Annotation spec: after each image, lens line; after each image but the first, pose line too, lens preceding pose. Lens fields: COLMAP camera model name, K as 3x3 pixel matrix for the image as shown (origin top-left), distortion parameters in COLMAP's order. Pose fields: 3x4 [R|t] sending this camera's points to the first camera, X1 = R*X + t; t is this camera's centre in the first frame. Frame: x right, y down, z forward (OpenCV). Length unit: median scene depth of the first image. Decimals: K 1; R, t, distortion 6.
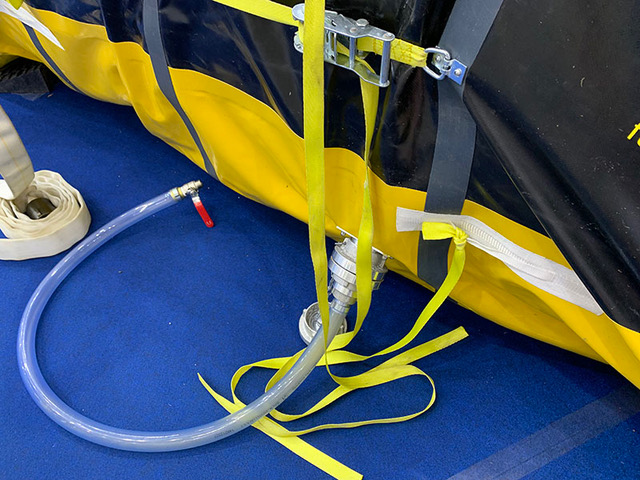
lens RADIAL K [[505.4, 0, 304.5], [0, 505.4, 235.8], [0, 0, 1]] dist [0.016519, -0.002061]
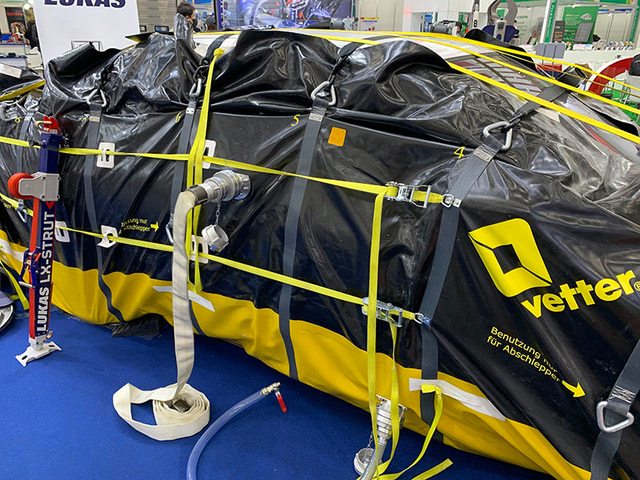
lens RADIAL K [[505.4, 0, 304.5], [0, 505.4, 235.8], [0, 0, 1]] dist [0.016519, -0.002061]
pose [[0.996059, -0.027386, 0.084355, -0.457094], [0.060768, 0.903521, -0.424213, 0.301788], [-0.064599, 0.427668, 0.901625, -1.284567]]
